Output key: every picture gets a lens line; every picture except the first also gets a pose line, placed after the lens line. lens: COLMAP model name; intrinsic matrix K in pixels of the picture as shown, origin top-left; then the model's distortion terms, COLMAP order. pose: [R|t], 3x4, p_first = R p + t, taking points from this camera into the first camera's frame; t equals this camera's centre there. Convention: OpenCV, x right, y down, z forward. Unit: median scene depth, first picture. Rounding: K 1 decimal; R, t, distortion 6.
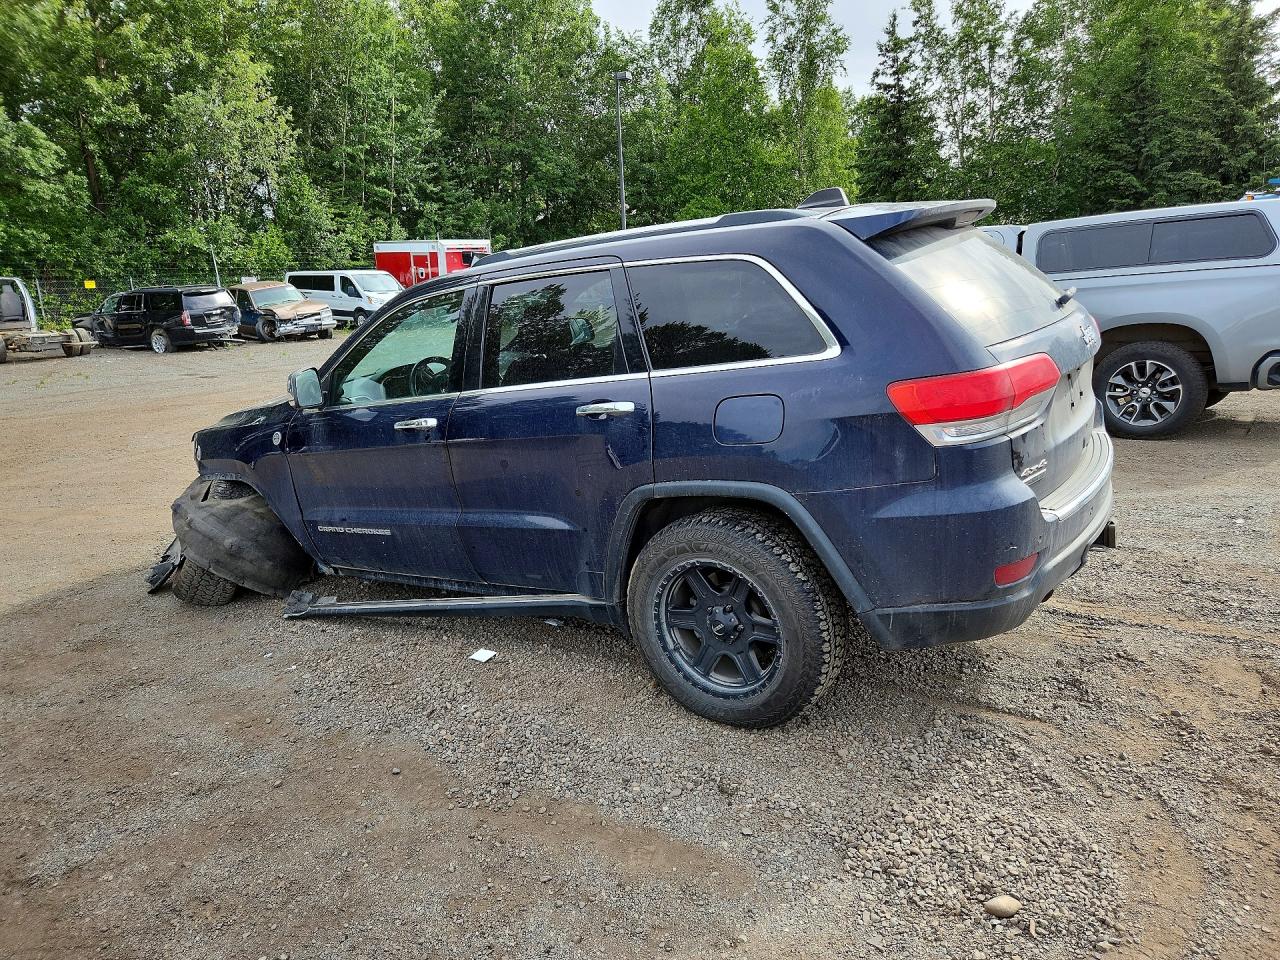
lens RADIAL K [[856.8, 0, 639.1], [0, 856.8, 474.3], [0, 0, 1]] dist [0.059228, -0.045450]
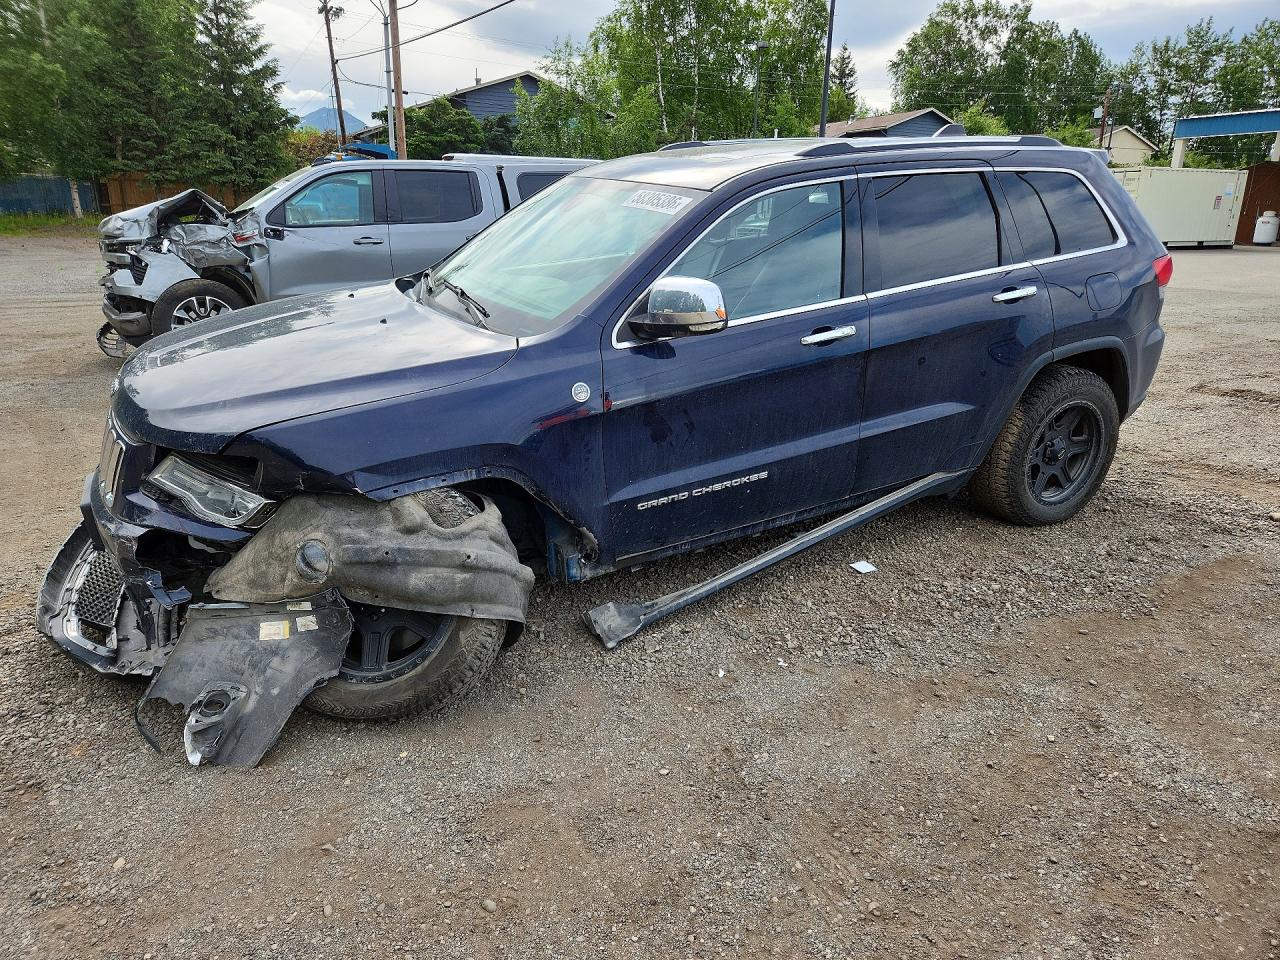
lens RADIAL K [[856.8, 0, 640.3], [0, 856.8, 482.8], [0, 0, 1]] dist [0.059228, -0.045450]
pose [[0.457737, -0.217046, 0.862188, -1.328238], [0.163545, 0.973752, 0.158305, -0.095192], [-0.873916, 0.068544, 0.481219, 0.879531]]
